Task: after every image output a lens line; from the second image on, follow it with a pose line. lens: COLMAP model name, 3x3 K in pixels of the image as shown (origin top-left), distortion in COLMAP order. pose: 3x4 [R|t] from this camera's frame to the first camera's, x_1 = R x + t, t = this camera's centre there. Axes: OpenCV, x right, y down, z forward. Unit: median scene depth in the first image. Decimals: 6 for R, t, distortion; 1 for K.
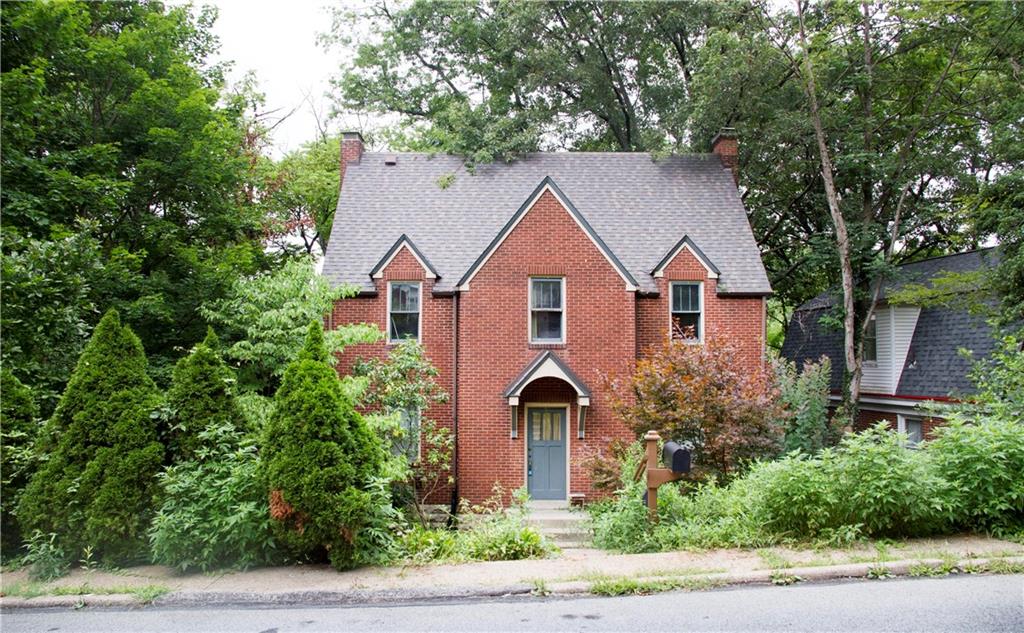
lens RADIAL K [[743.3, 0, 449.9], [0, 743.3, 318.0], [0, 0, 1]] dist [-0.071904, -0.000897]
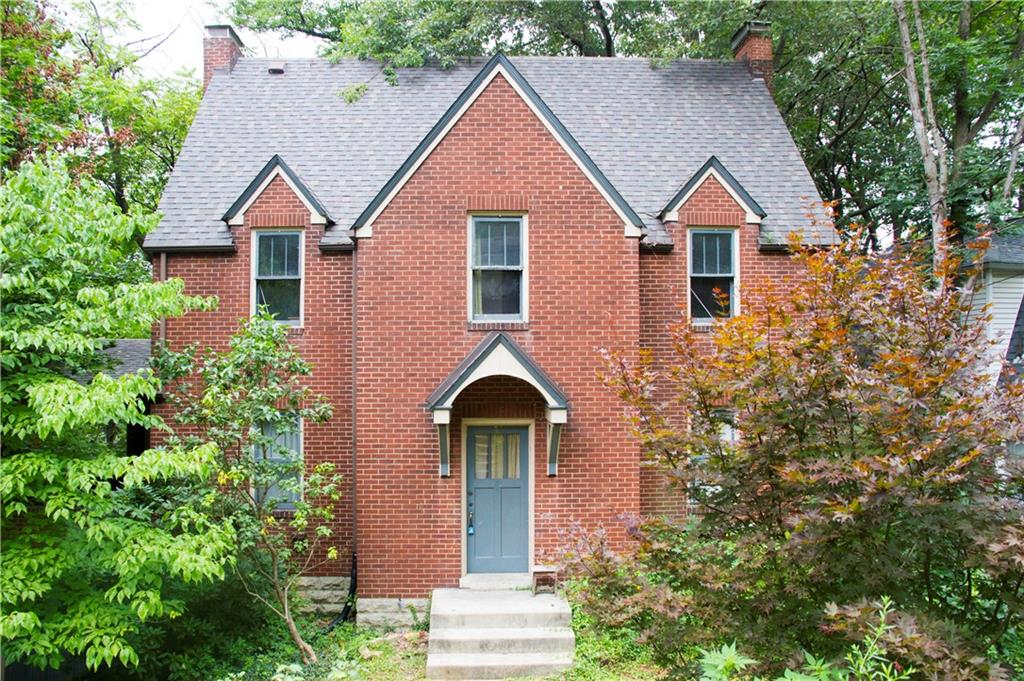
lens RADIAL K [[710.2, 0, 511.1], [0, 710.2, 351.2], [0, 0, 1]] dist [-0.103880, 0.083785]
pose [[0.990767, -0.002067, 0.135562, 0.061526], [-0.002310, 0.999481, 0.032125, 0.039013], [-0.135558, -0.032141, 0.990248, 0.410845]]
